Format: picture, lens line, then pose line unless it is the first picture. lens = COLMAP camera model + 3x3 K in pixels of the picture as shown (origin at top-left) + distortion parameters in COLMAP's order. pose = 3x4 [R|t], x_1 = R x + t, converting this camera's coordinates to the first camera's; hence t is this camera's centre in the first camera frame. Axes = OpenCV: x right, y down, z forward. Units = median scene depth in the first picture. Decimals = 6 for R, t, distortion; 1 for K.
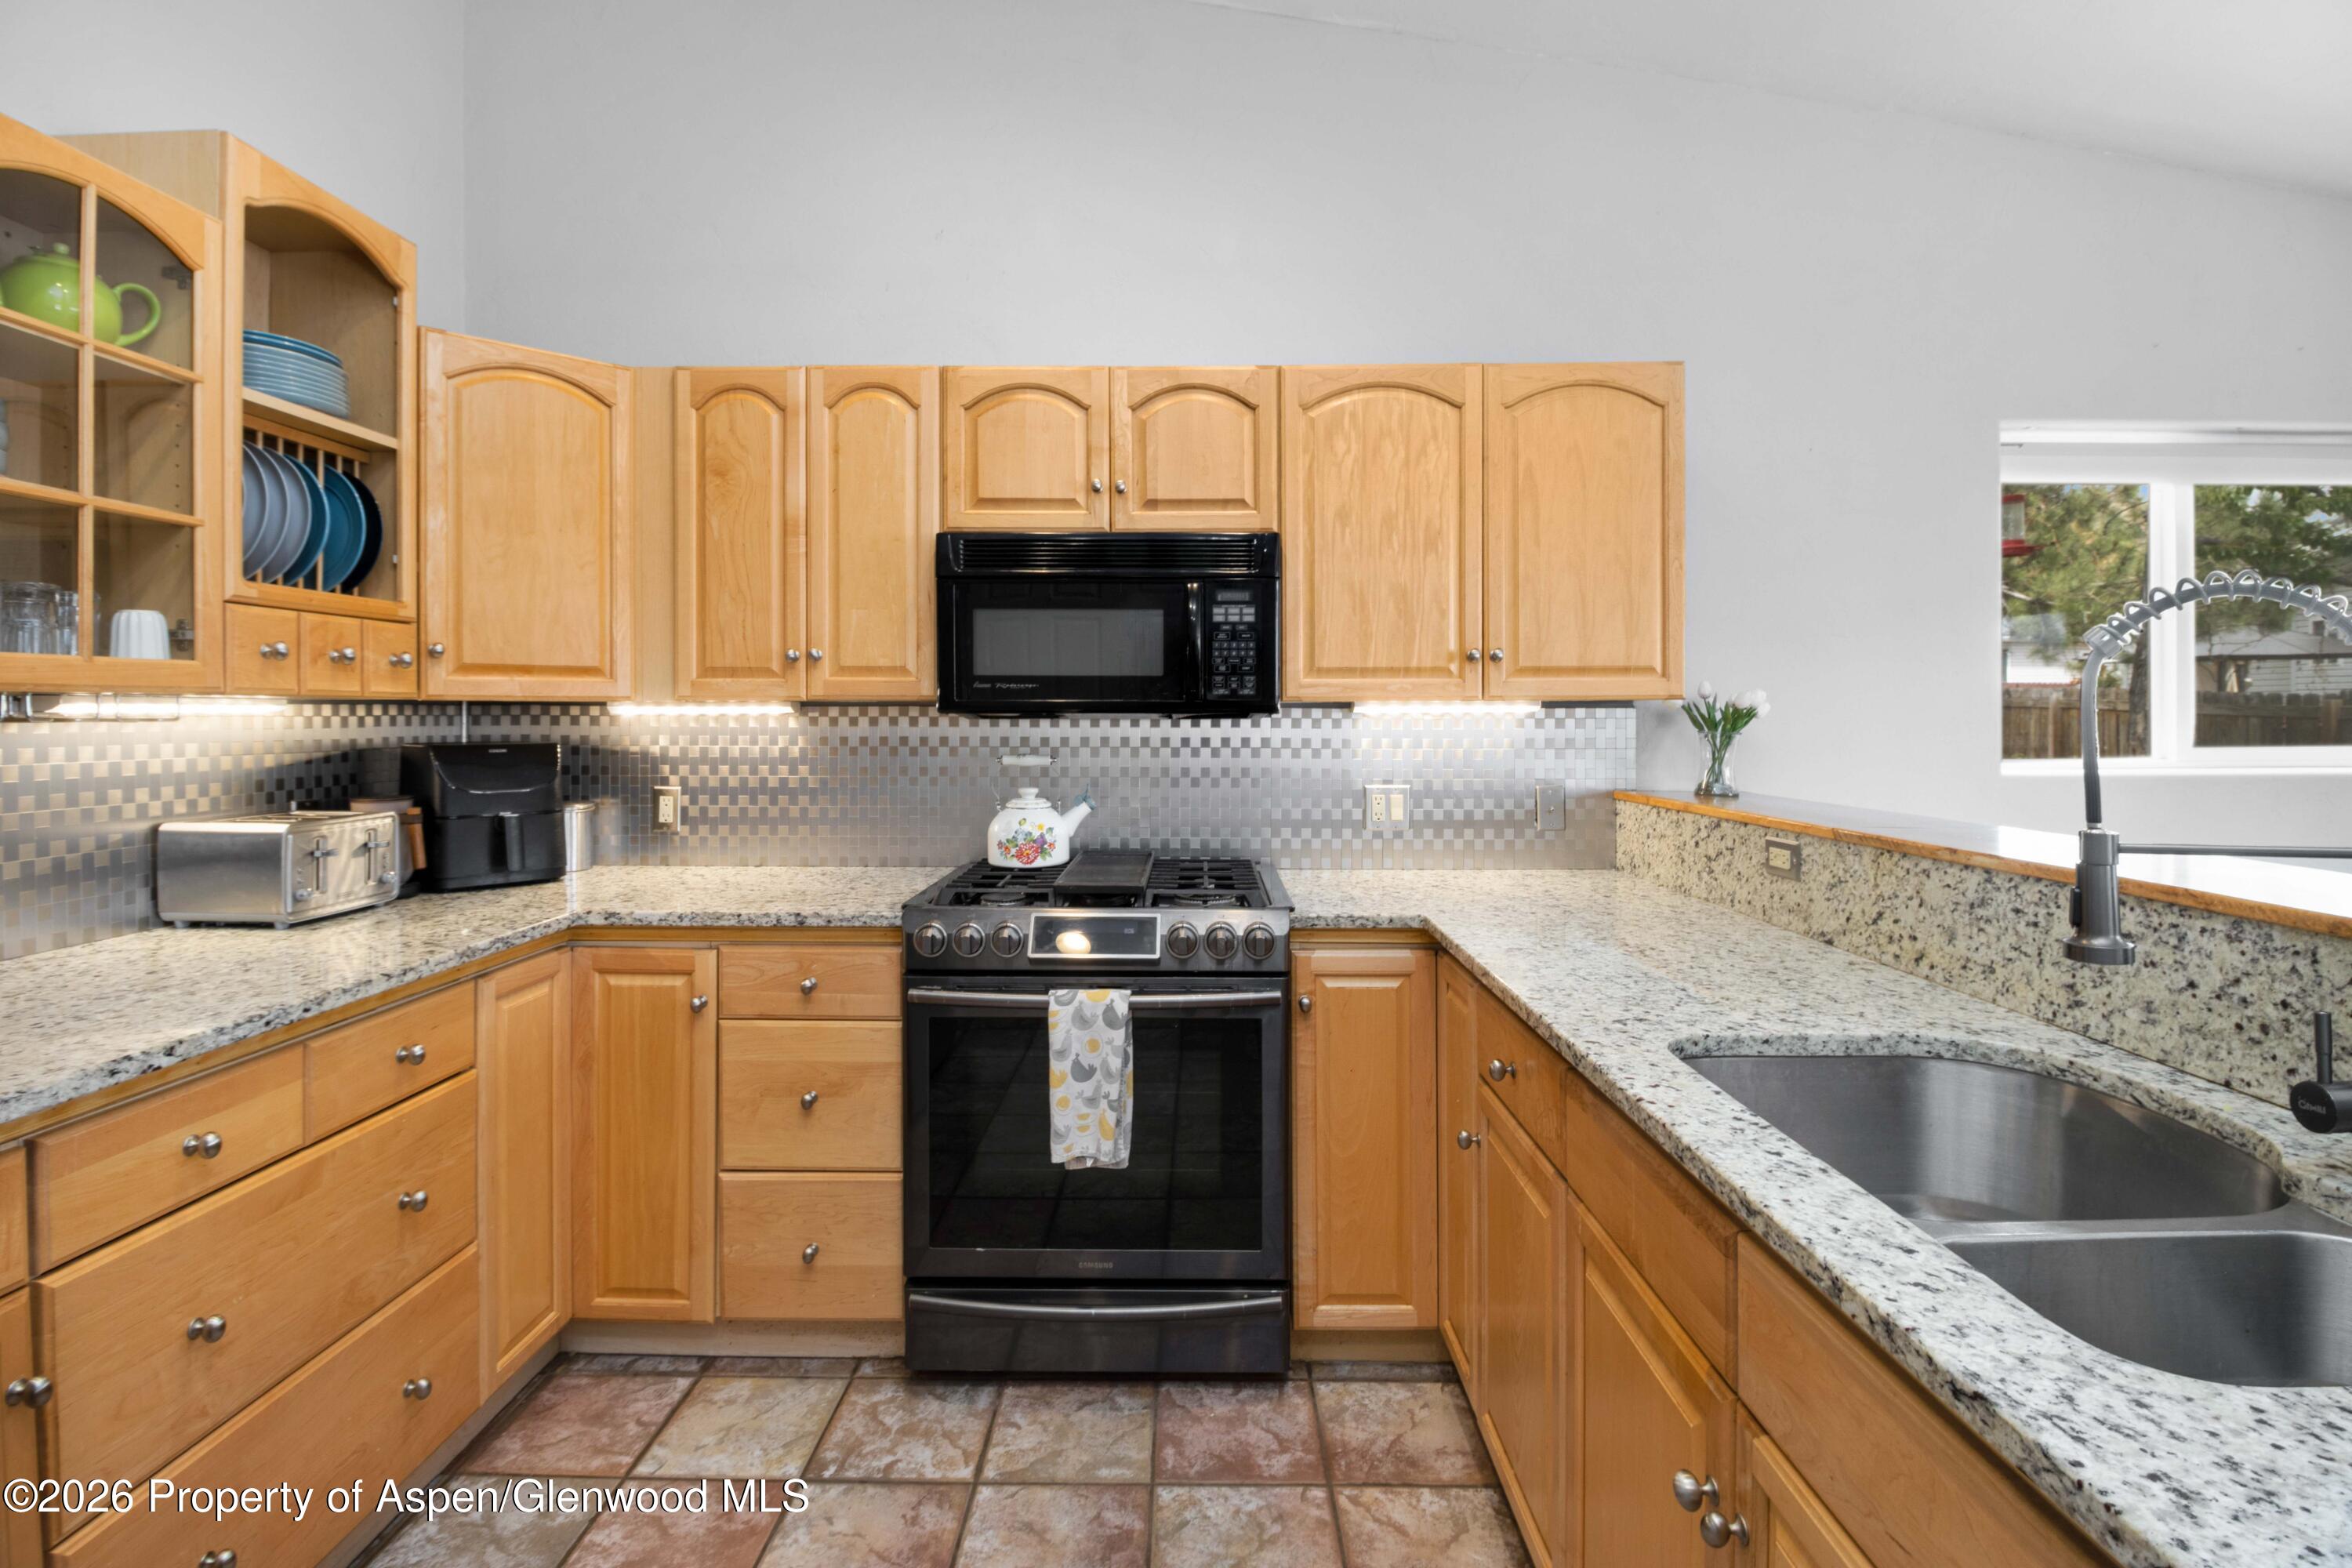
lens RADIAL K [[1124.7, 0, 1176.0], [0, 1124.7, 718.5], [0, 0, 1]] dist [-0.009008, -0.003999]
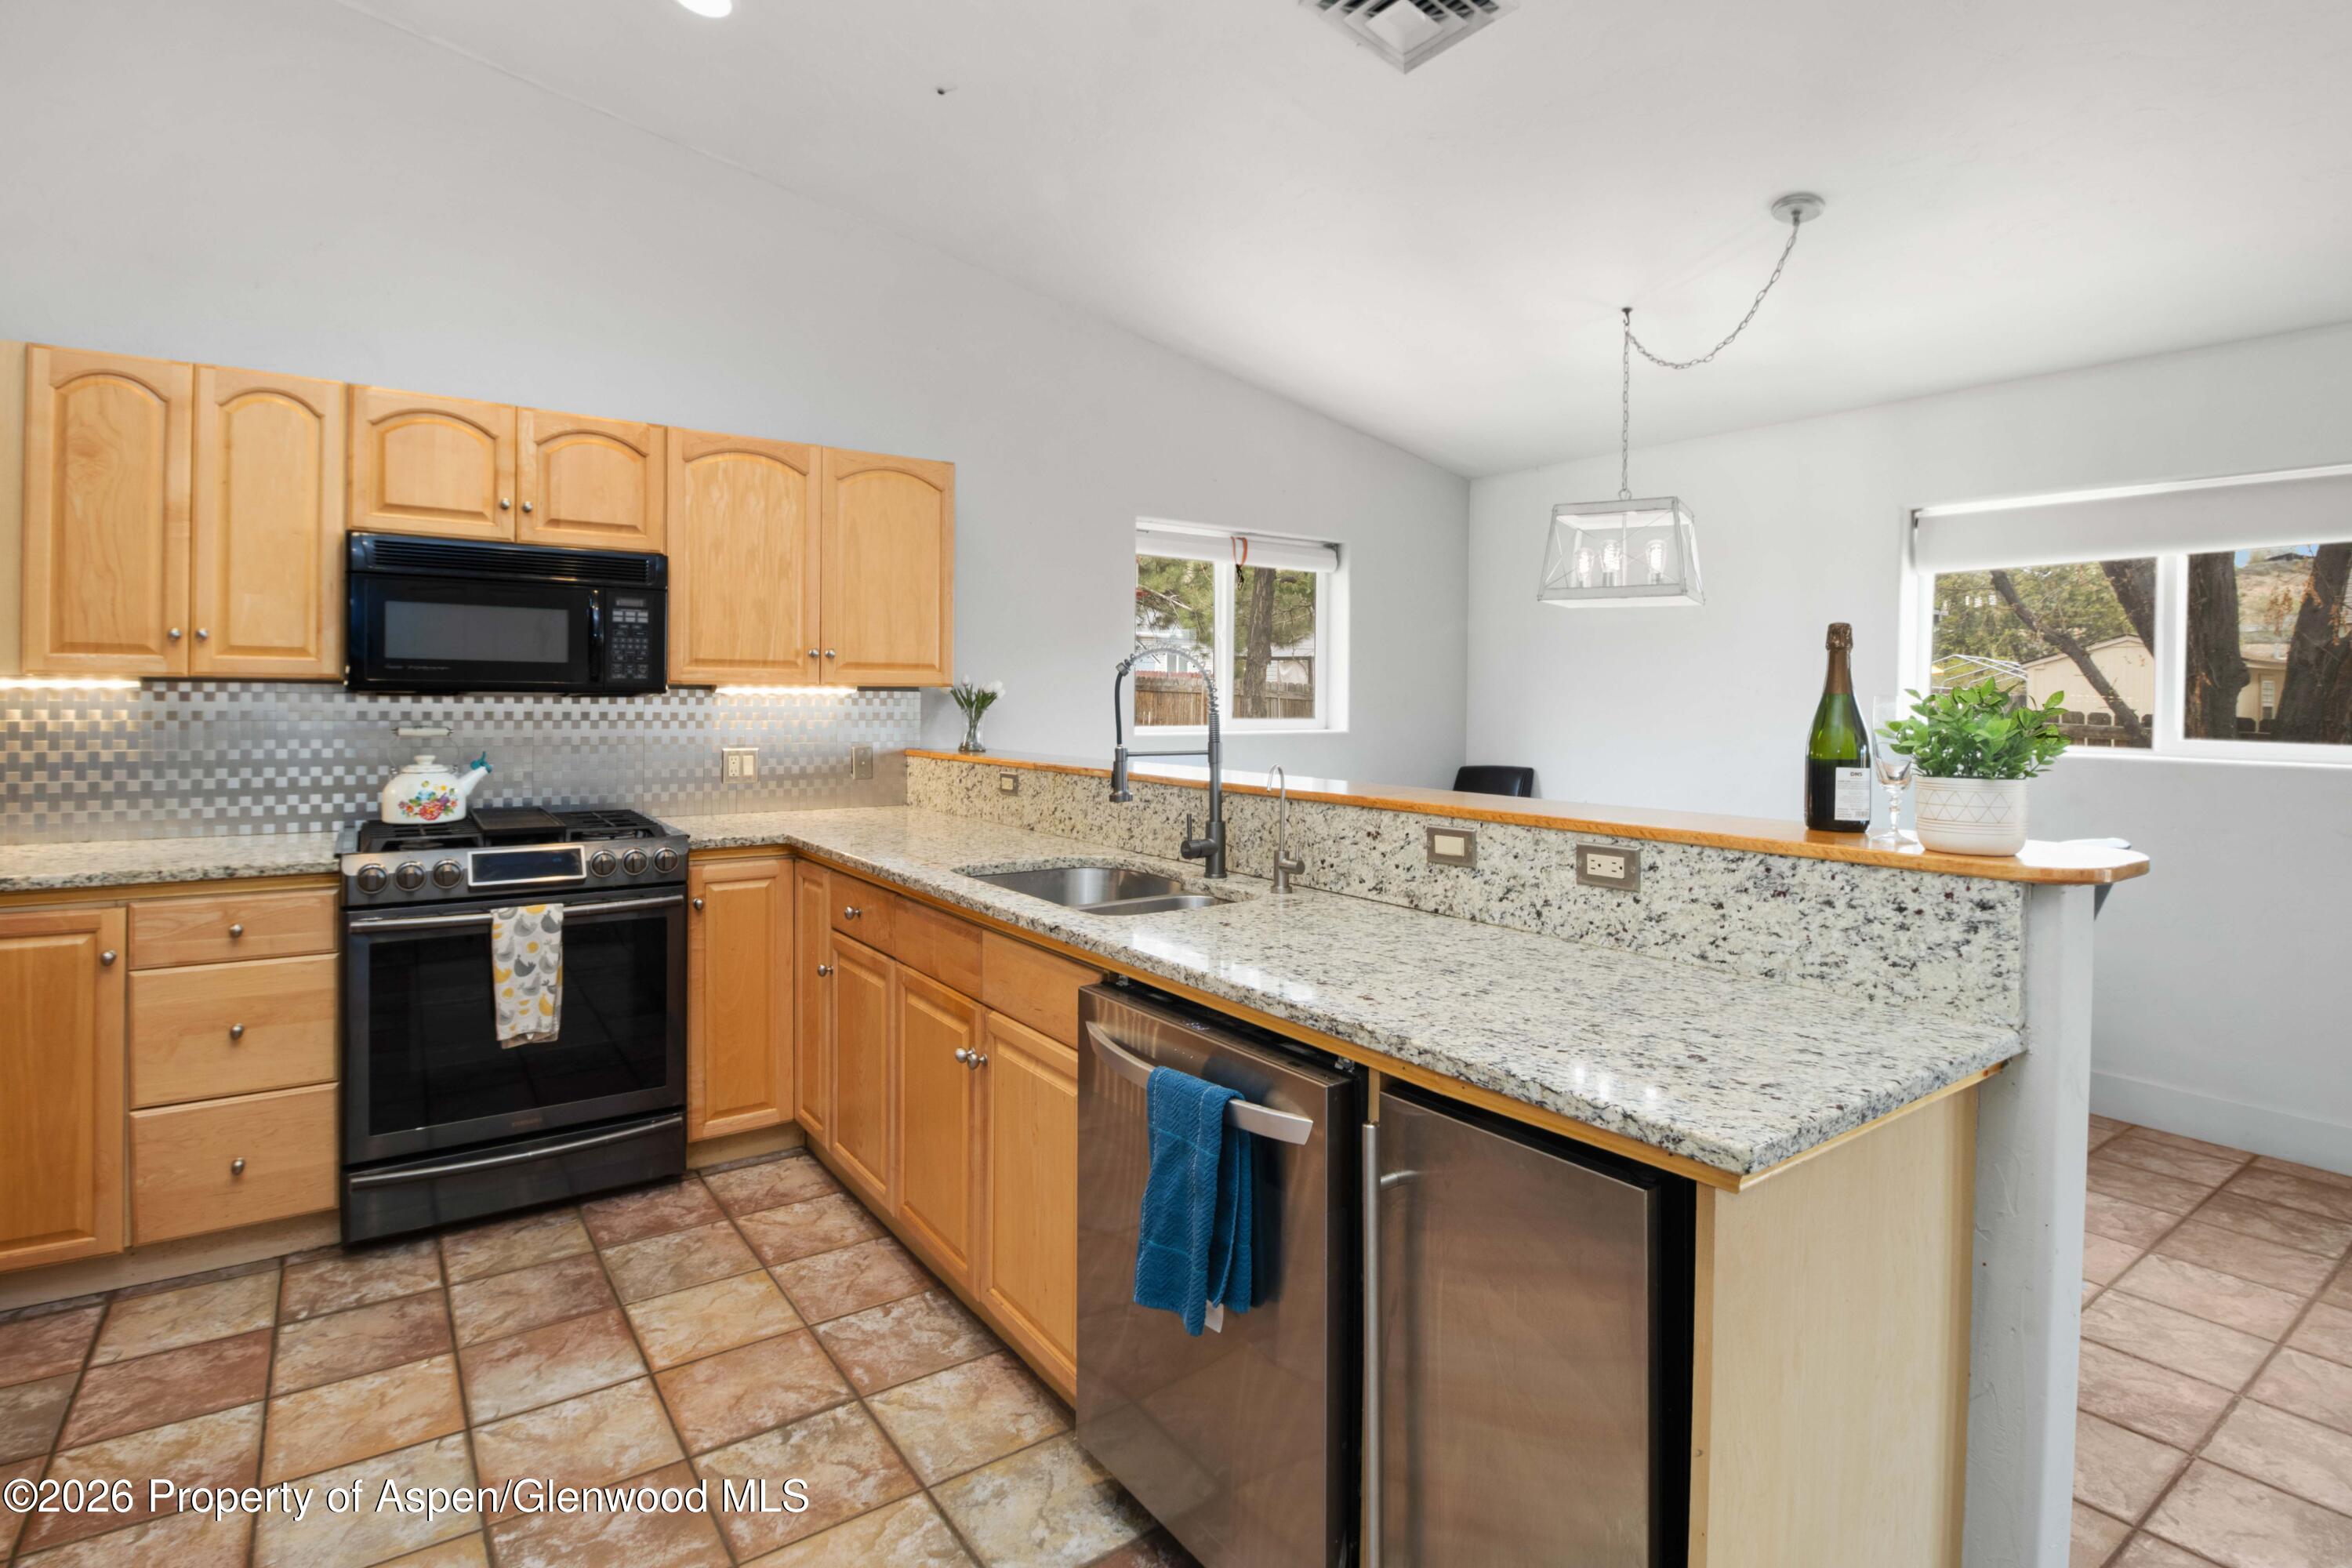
lens RADIAL K [[1124.7, 0, 1194.5], [0, 1124.7, 702.3], [0, 0, 1]] dist [-0.009008, -0.003999]
pose [[0.798055, 0.005505, 0.602560, -0.229373], [-0.008136, 0.999966, 0.001641, -0.001354], [-0.602530, -0.006212, 0.798072, -0.464712]]
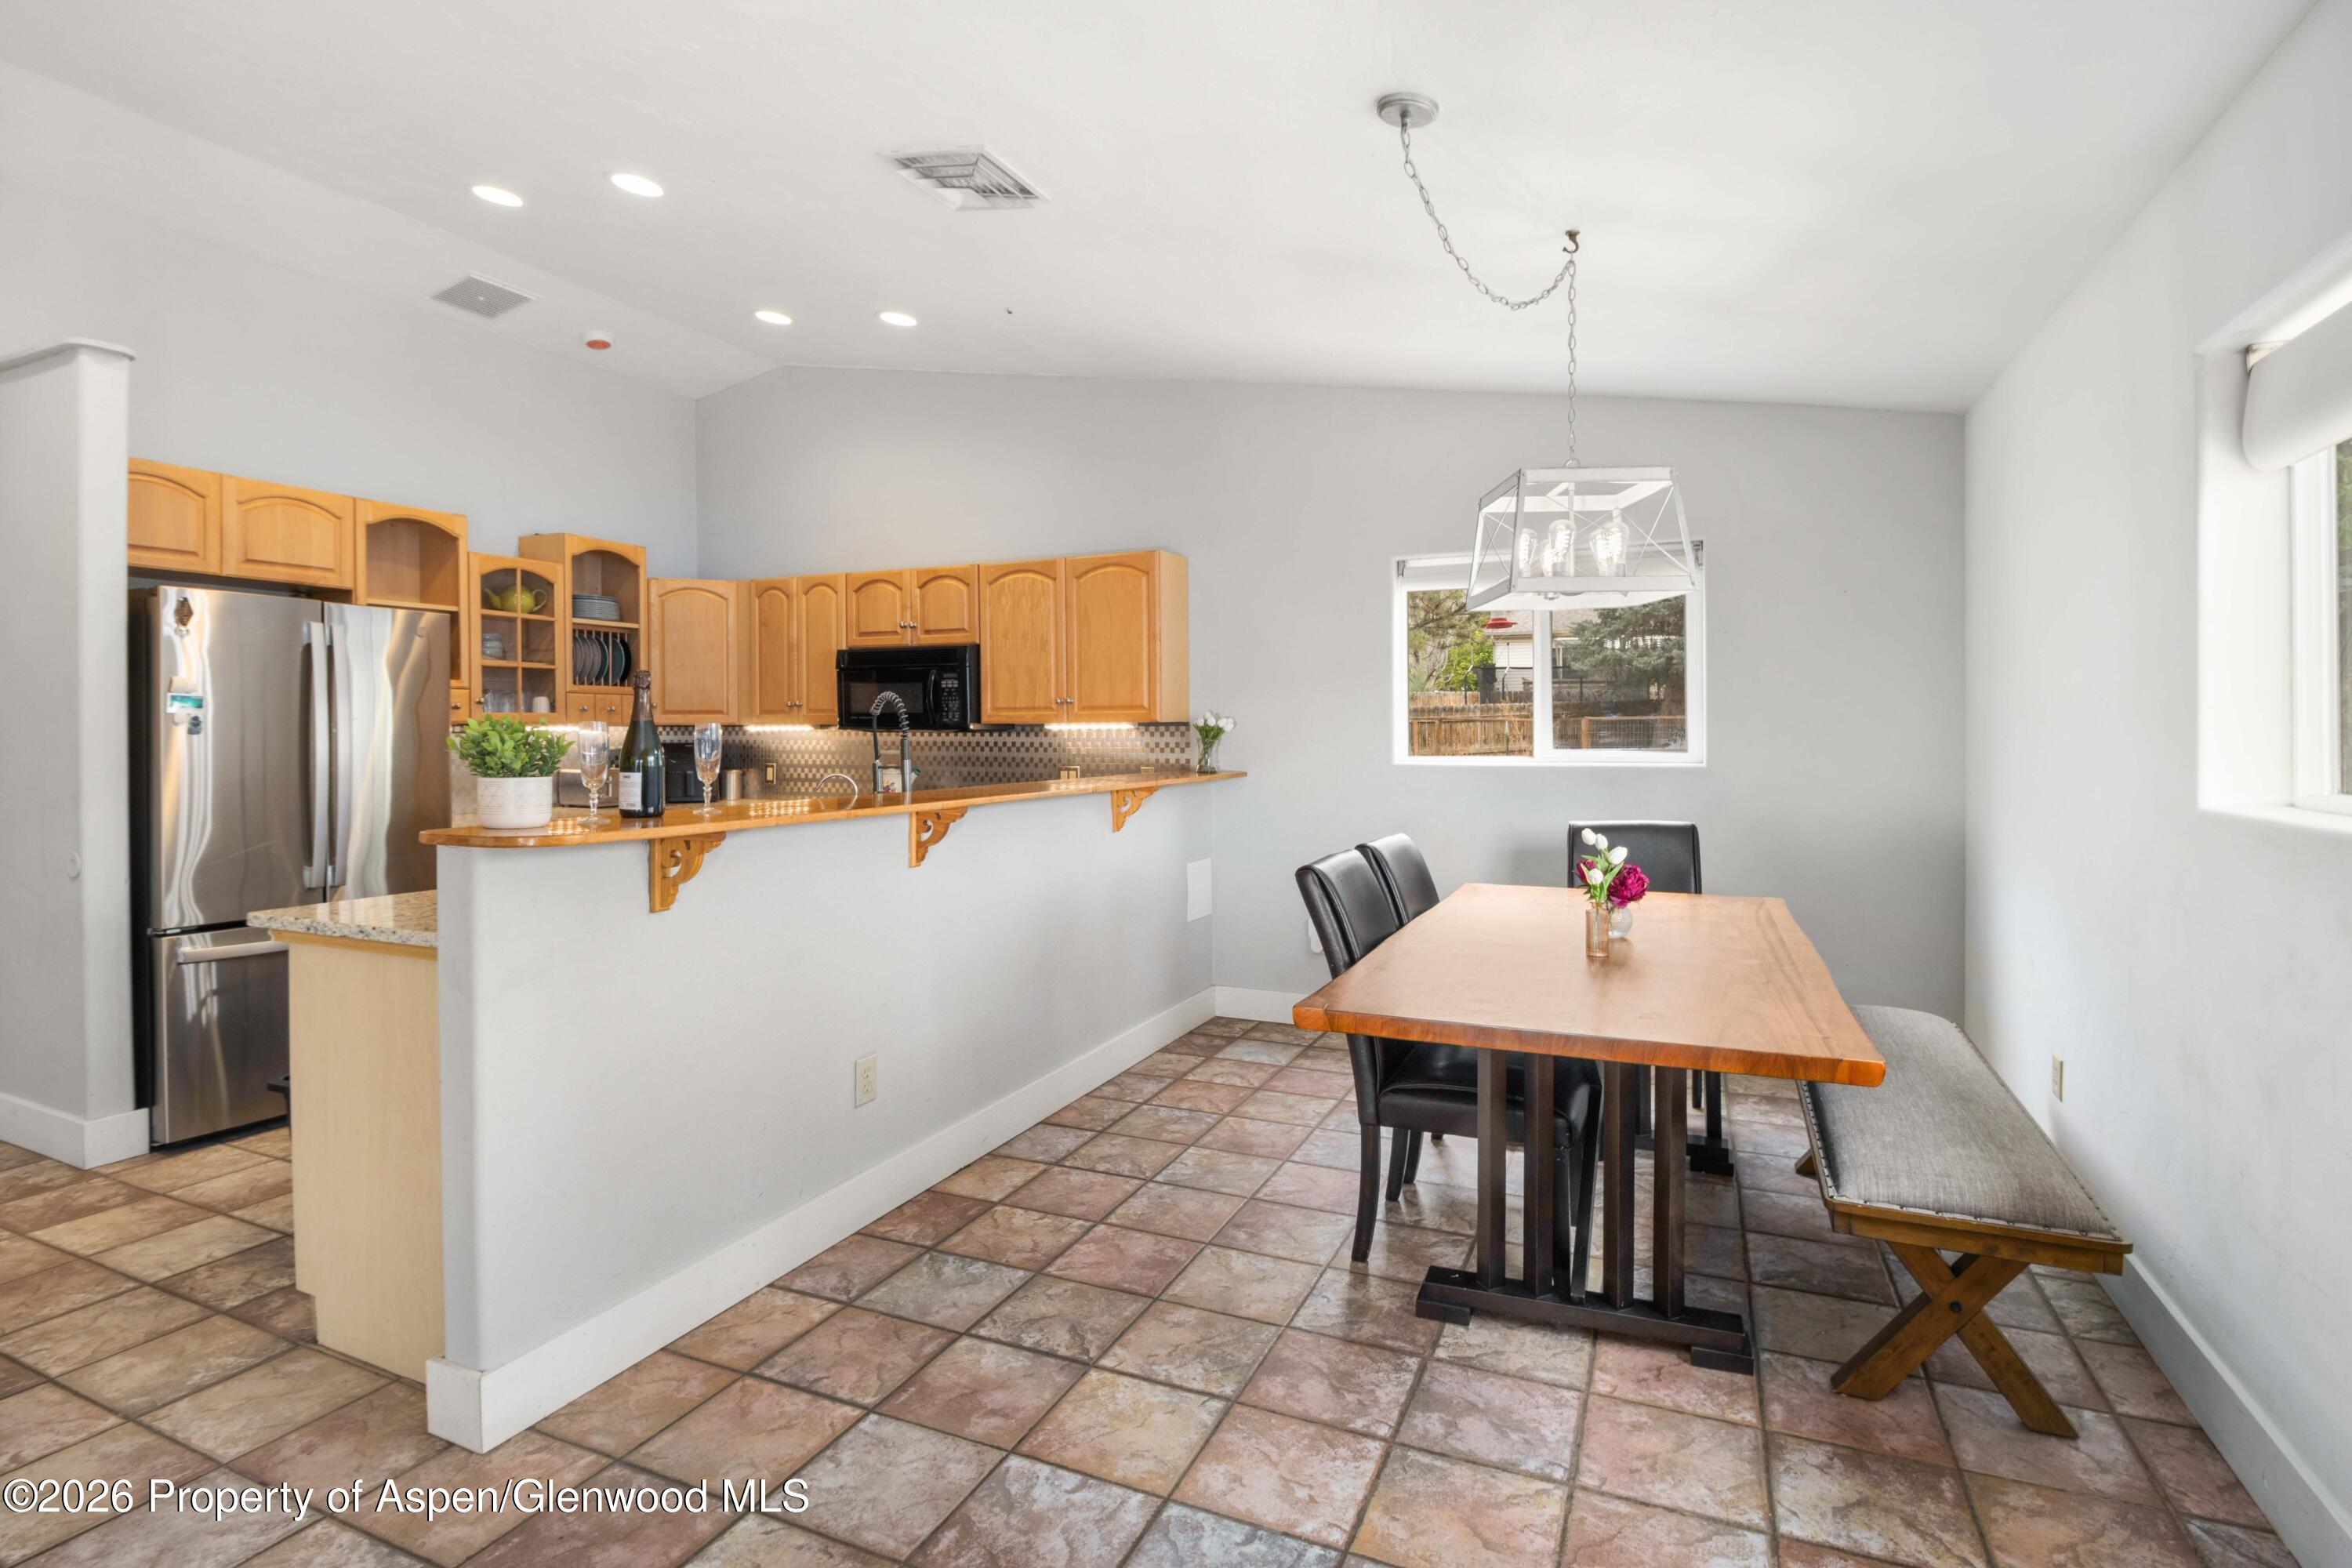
lens RADIAL K [[1124.7, 0, 1253.5], [0, 1124.7, 778.3], [0, 0, 1]] dist [-0.009008, -0.003999]
pose [[0.937350, 0.011557, -0.348196, 1.500041], [0.001422, 0.999314, 0.036994, 0.011888], [0.348385, -0.035171, 0.936691, -0.922479]]
